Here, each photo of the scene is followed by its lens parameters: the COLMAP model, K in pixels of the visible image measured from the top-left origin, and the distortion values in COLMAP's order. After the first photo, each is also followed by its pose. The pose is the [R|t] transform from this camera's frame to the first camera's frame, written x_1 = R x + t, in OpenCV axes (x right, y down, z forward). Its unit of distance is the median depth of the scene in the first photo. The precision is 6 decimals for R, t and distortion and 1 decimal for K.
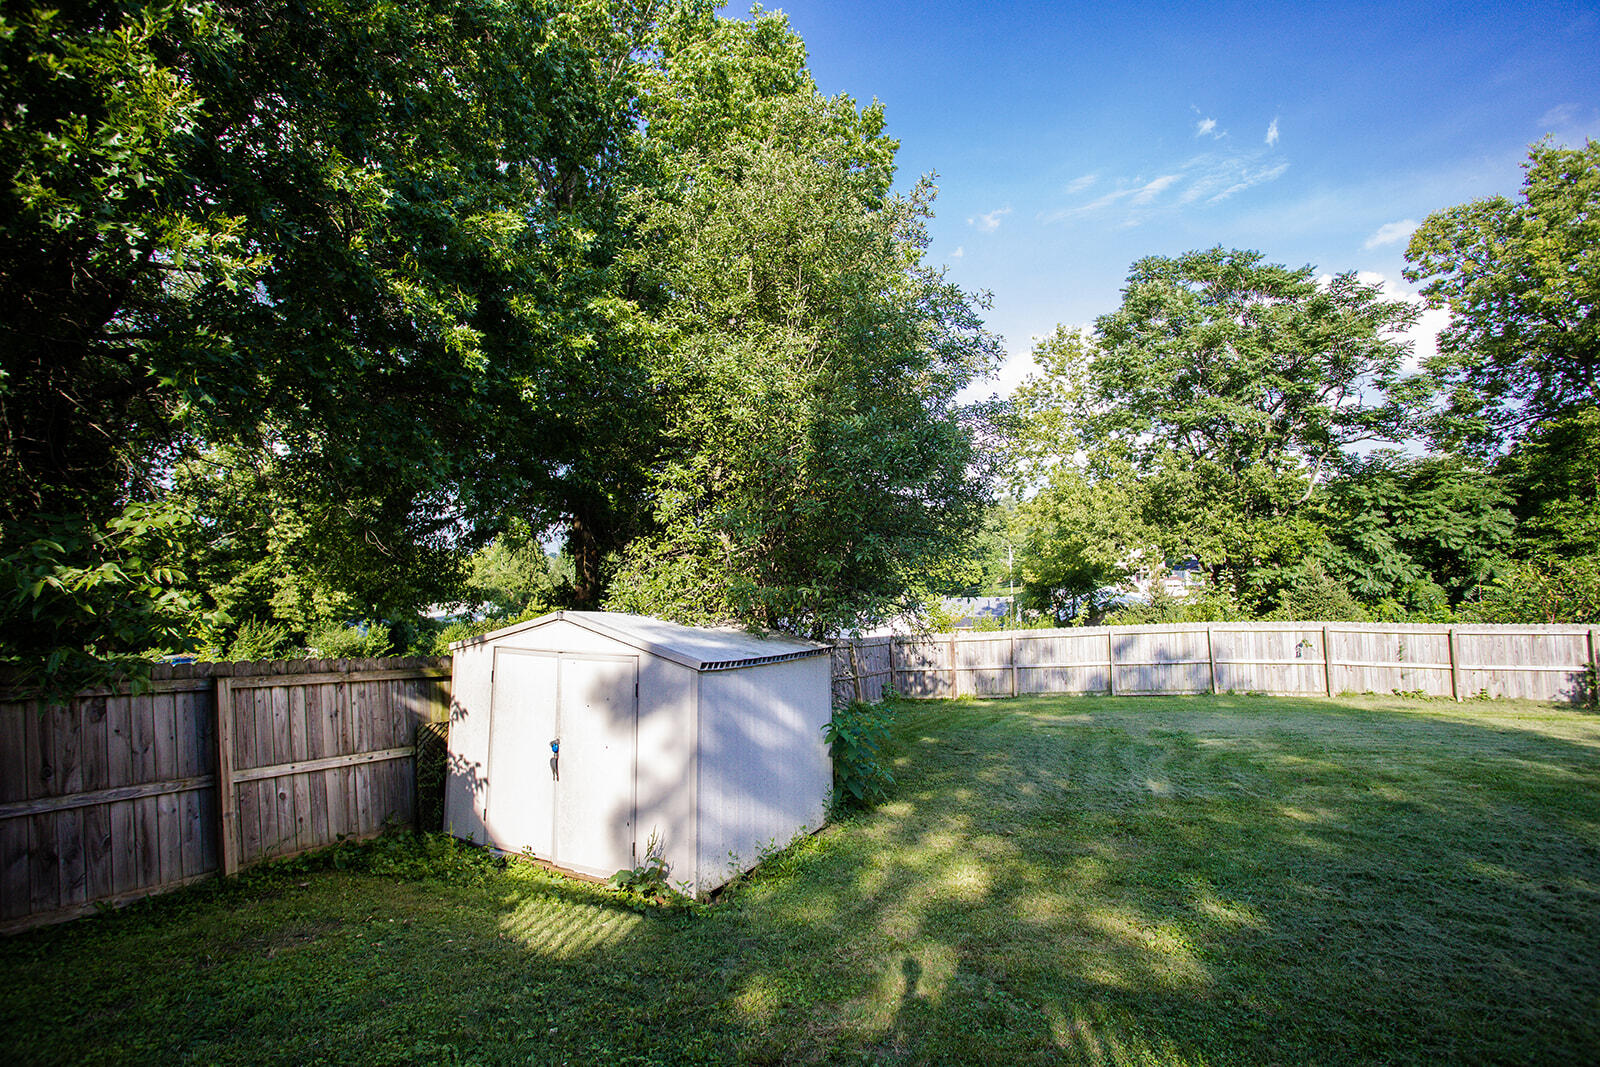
lens RADIAL K [[792.8, 0, 800.0], [0, 792.8, 533.5], [0, 0, 1]] dist [-0.088498, 0.040652]
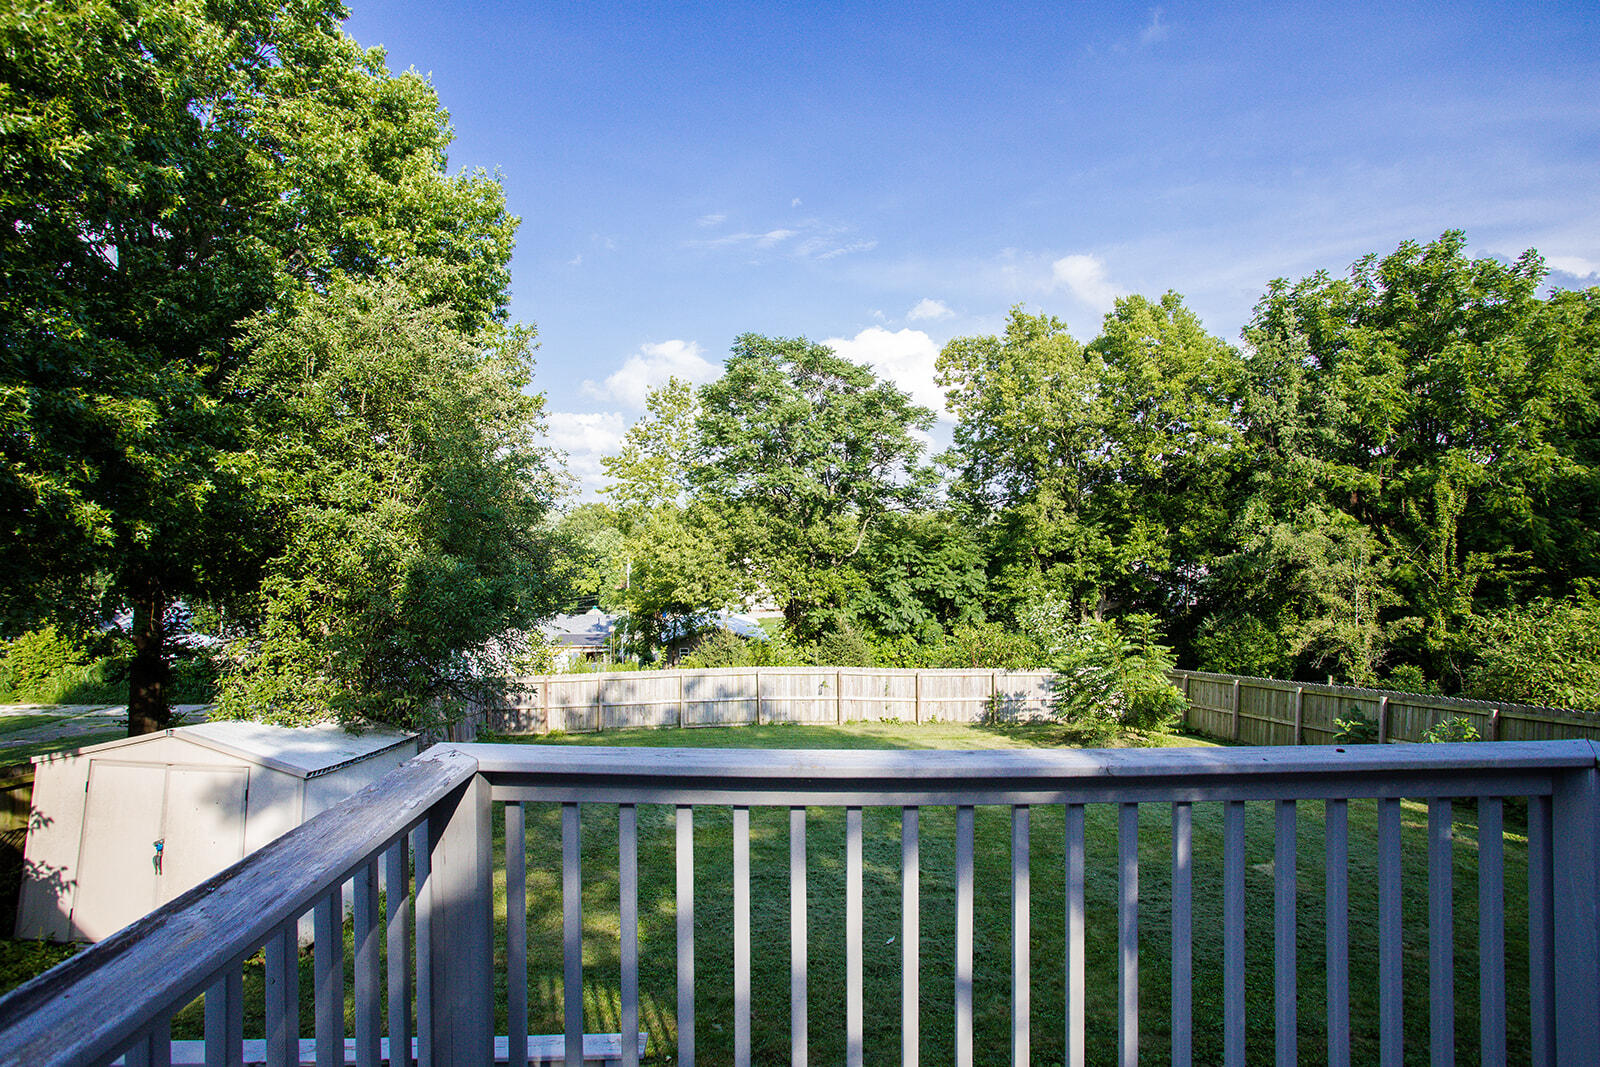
lens RADIAL K [[782.9, 0, 800.0], [0, 782.9, 533.5], [0, 0, 1]] dist [-0.060242, 0.018701]
pose [[0.886931, 0.055263, 0.458583, -0.000574], [-0.048664, 0.998471, -0.026204, -0.046897], [-0.459331, 0.000925, 0.888265, -0.098919]]
